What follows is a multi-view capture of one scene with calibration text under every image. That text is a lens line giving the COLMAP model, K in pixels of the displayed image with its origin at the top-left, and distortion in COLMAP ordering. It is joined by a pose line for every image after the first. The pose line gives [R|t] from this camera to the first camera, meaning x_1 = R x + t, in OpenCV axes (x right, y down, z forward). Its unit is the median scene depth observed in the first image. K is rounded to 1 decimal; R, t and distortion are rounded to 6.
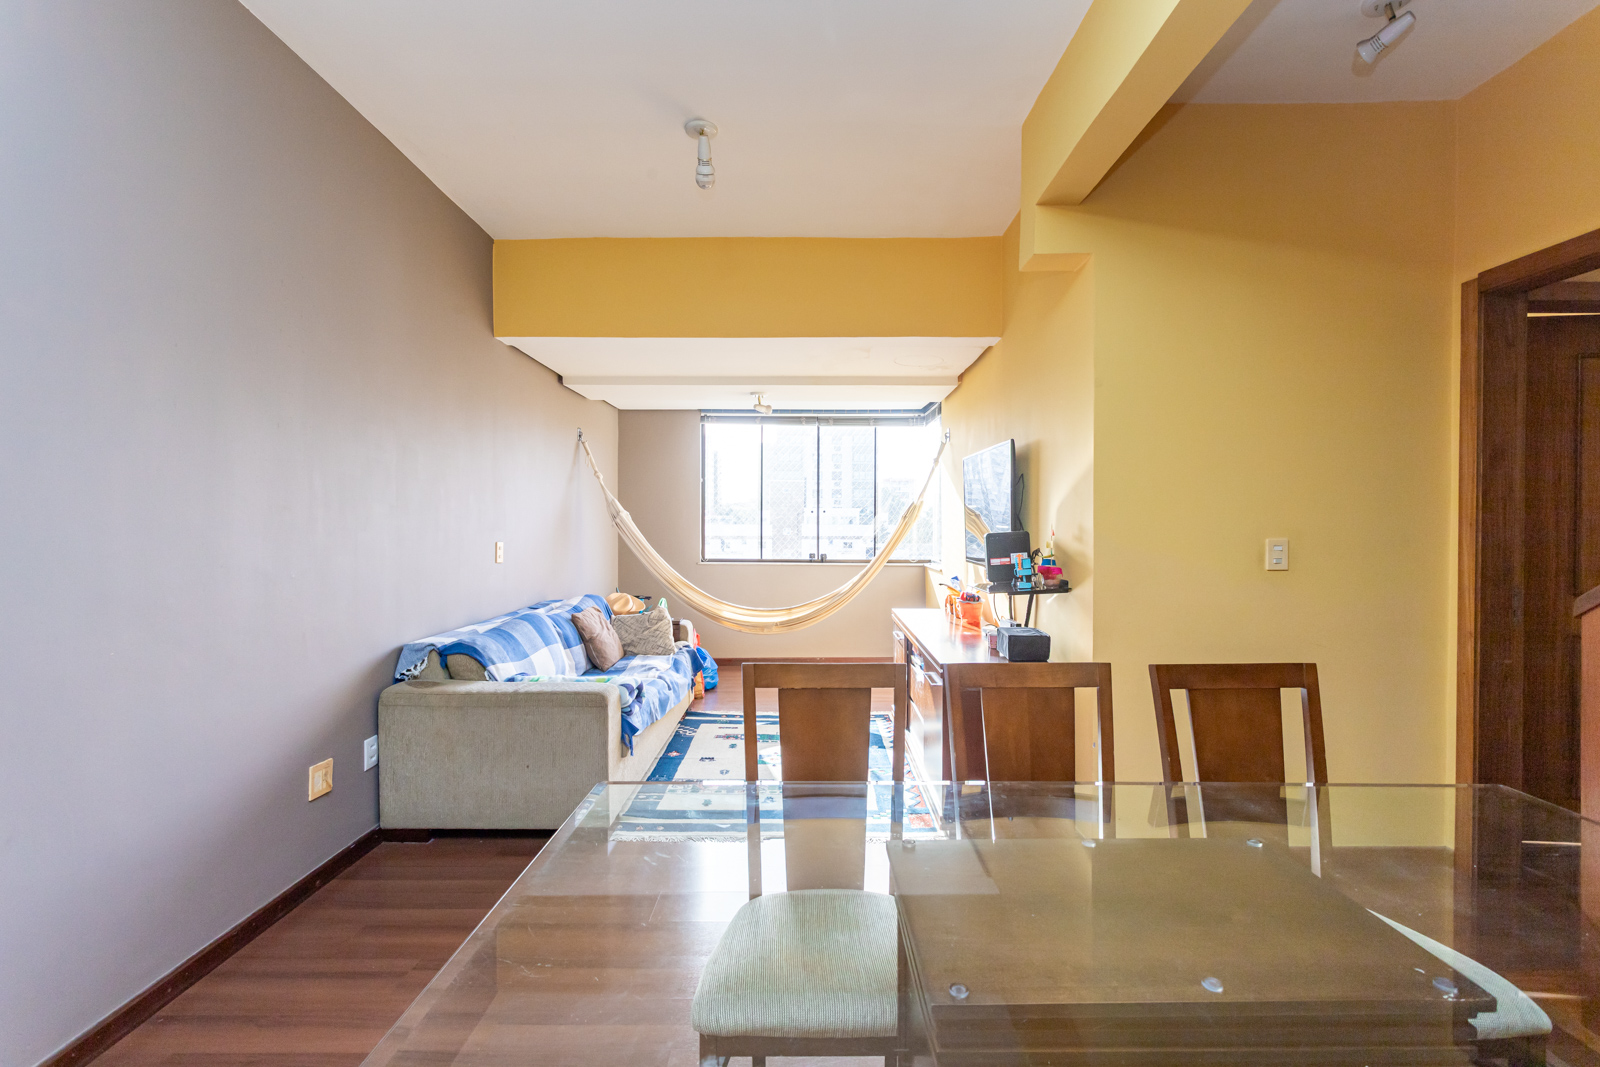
lens RADIAL K [[768.1, 0, 797.1], [0, 768.1, 536.2], [0, 0, 1]] dist [0.003628, 0.003455]
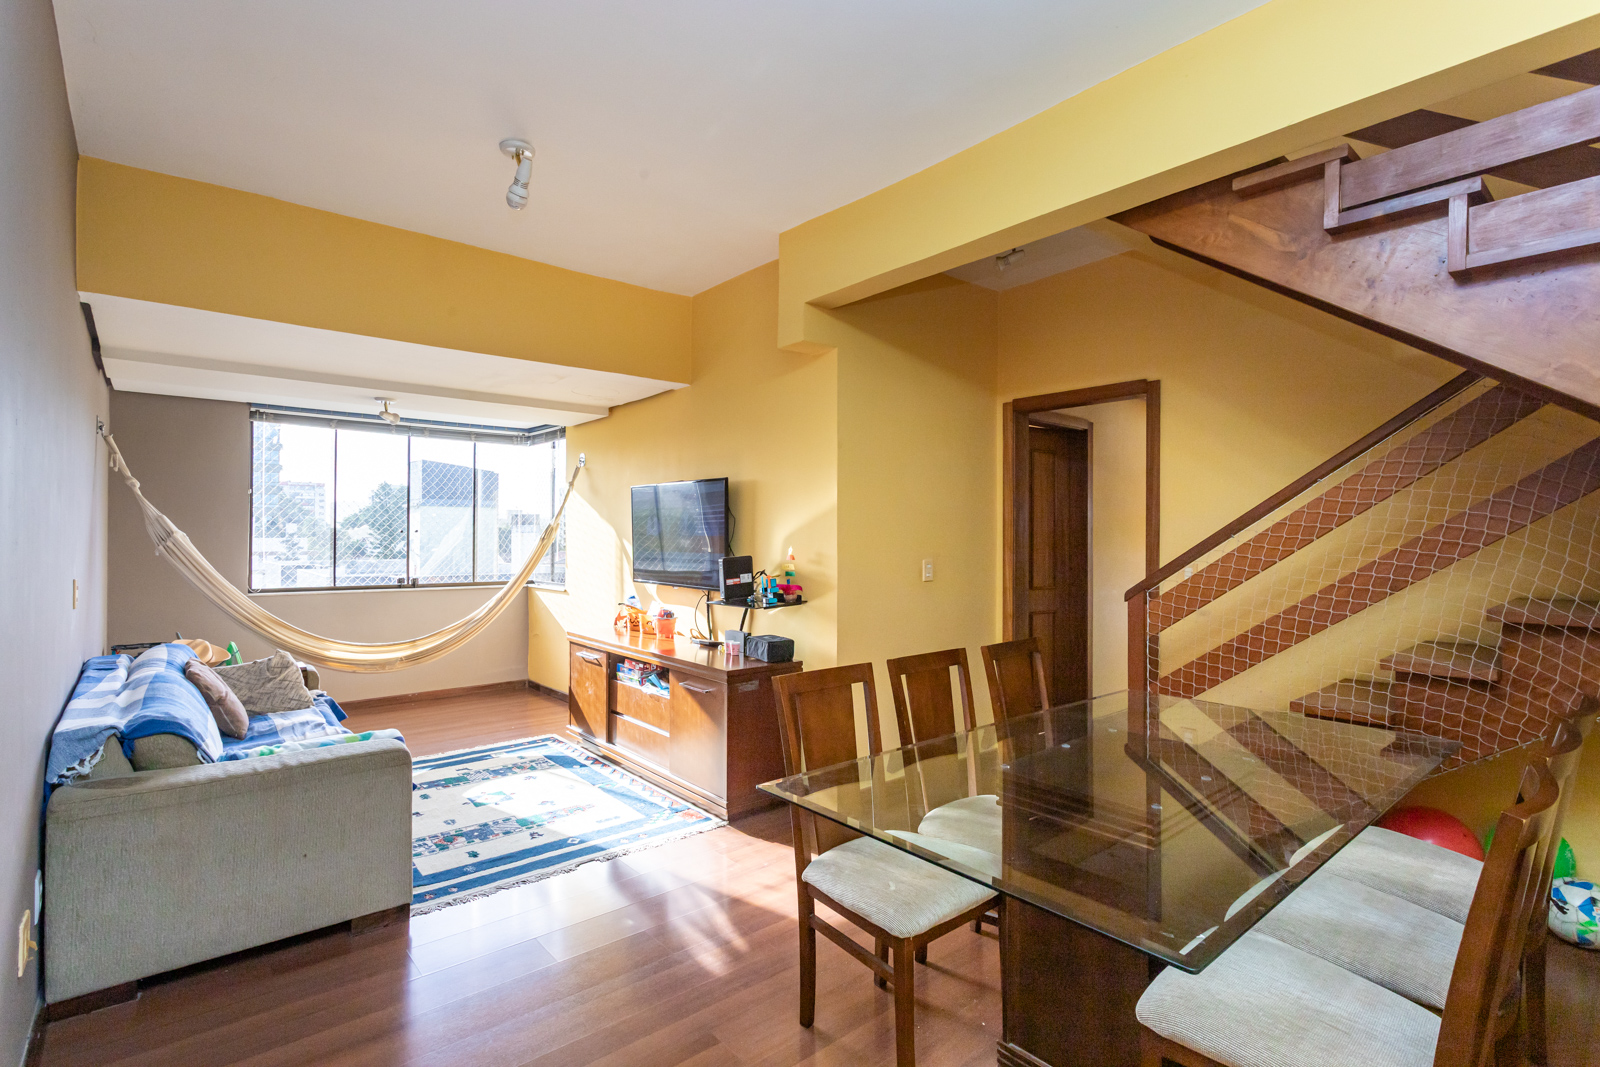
lens RADIAL K [[768.1, 0, 807.0], [0, 768.1, 532.3], [0, 0, 1]] dist [0.003628, 0.003455]
pose [[0.760660, 0.006152, 0.649122, -0.405018], [0.008461, 0.999776, -0.019391, -0.018634], [-0.649096, 0.020242, 0.760437, 0.025980]]
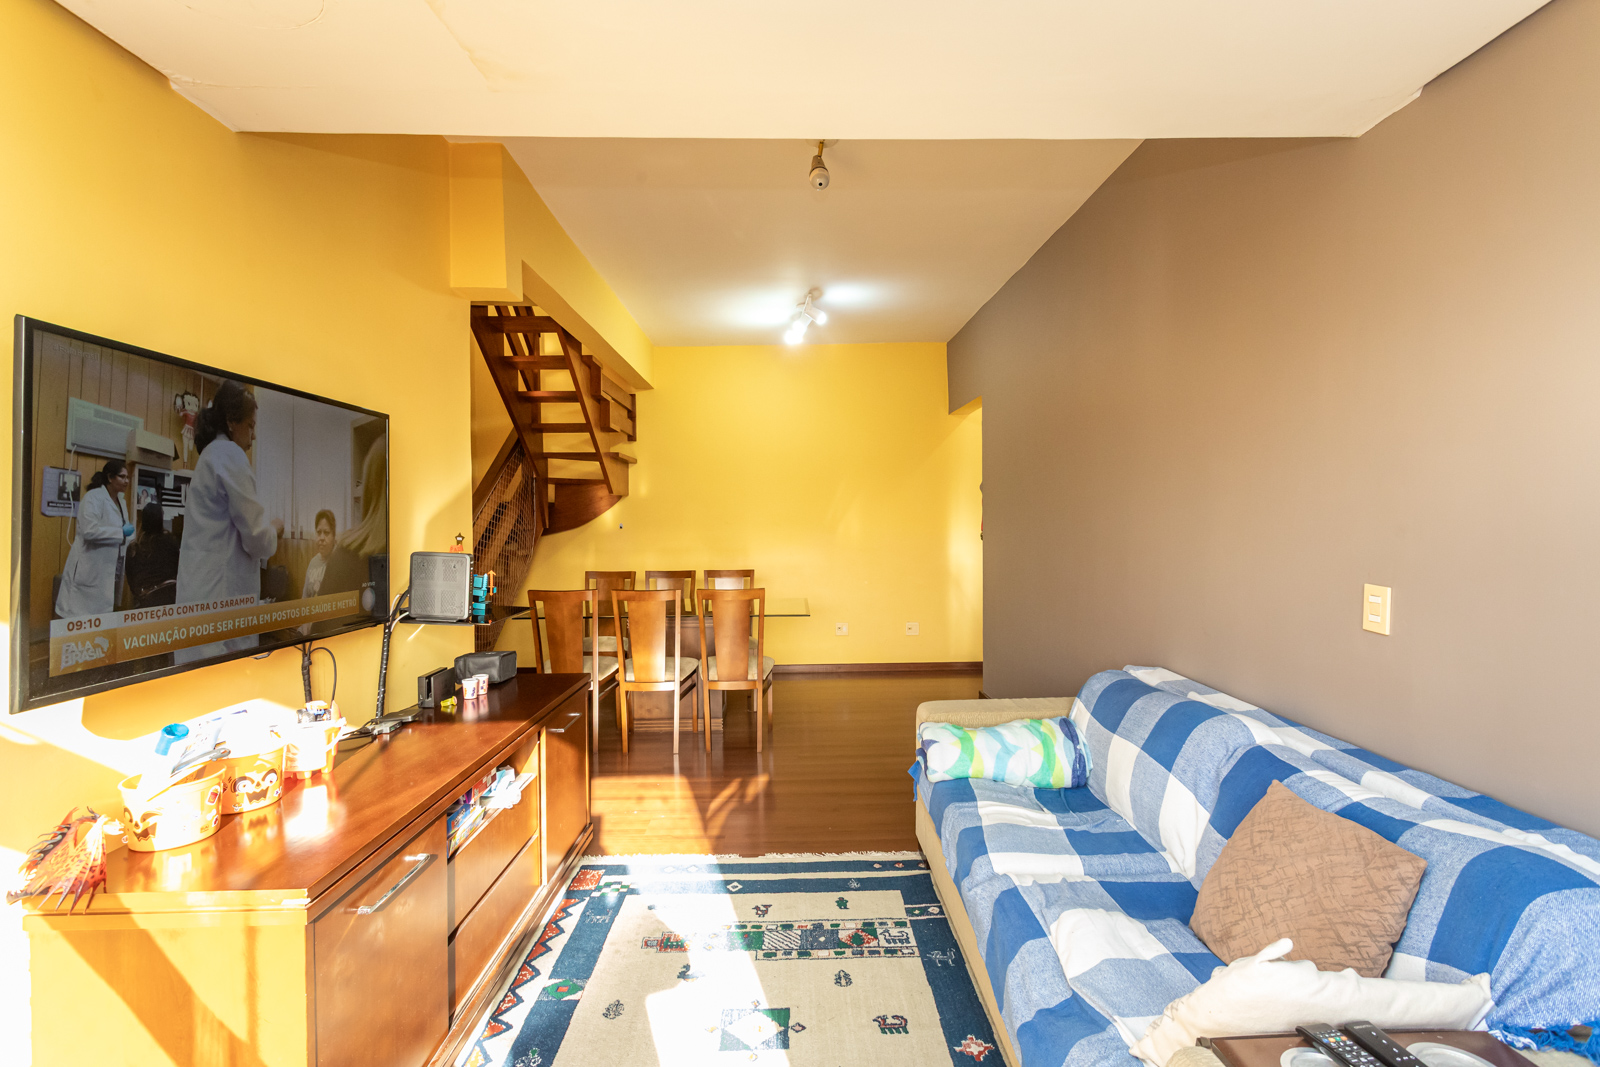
lens RADIAL K [[768.1, 0, 796.0], [0, 768.1, 529.6], [0, 0, 1]] dist [0.003628, 0.003455]
pose [[-0.999716, 0.008512, -0.022244, -0.056520], [0.008174, 0.999850, 0.015268, -0.035098], [0.022370, 0.015082, -0.999636, 1.712367]]
